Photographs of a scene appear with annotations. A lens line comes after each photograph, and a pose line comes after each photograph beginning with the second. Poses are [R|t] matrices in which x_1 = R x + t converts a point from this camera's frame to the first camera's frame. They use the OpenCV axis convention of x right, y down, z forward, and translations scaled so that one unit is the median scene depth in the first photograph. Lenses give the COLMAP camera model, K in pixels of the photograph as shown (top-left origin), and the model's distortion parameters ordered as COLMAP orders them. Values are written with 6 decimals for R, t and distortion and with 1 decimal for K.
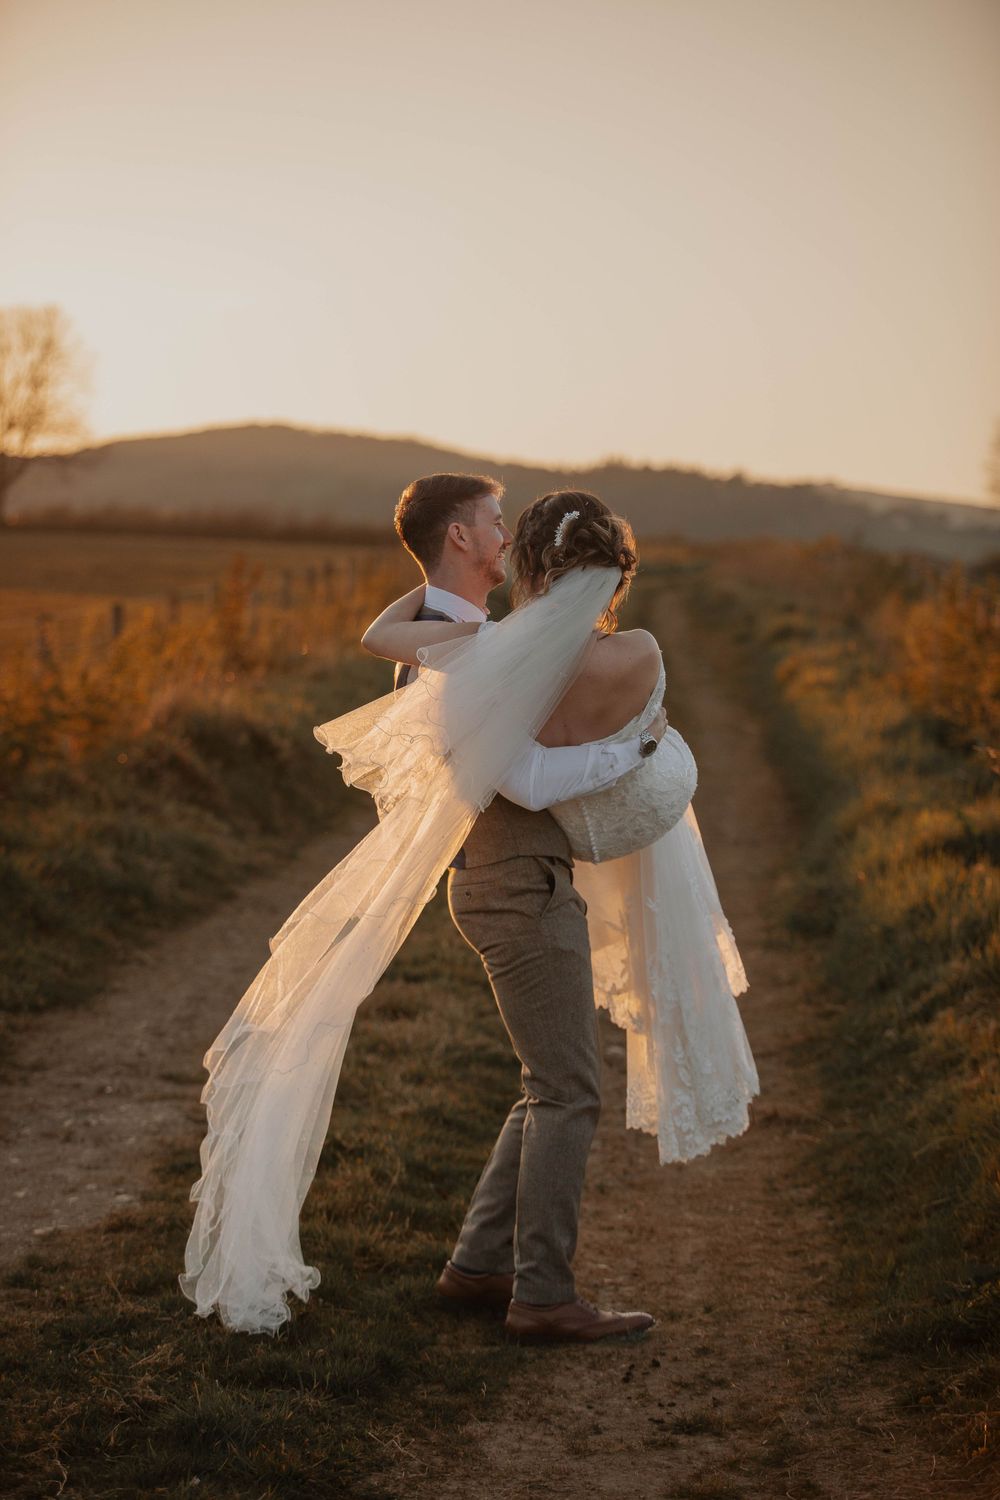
lens RADIAL K [[4044.2, 0, 500.0], [0, 4044.2, 750.0], [0, 0, 1]] dist [-0.162054, 1.238677]
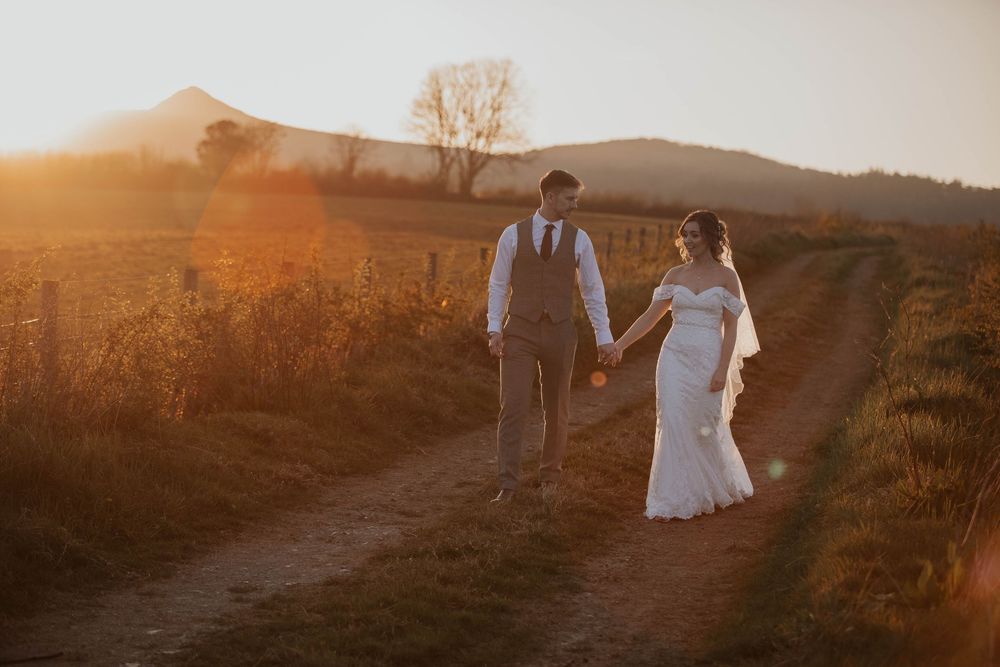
lens RADIAL K [[2637.5, 0, 500.0], [0, 2637.5, 333.5], [0, 0, 1]] dist [-0.103576, -0.646403]
pose [[0.992783, 0.038069, -0.113720, 0.084254], [-0.038855, 0.999234, -0.004697, 0.007443], [0.113454, 0.009082, 0.993502, -0.122425]]
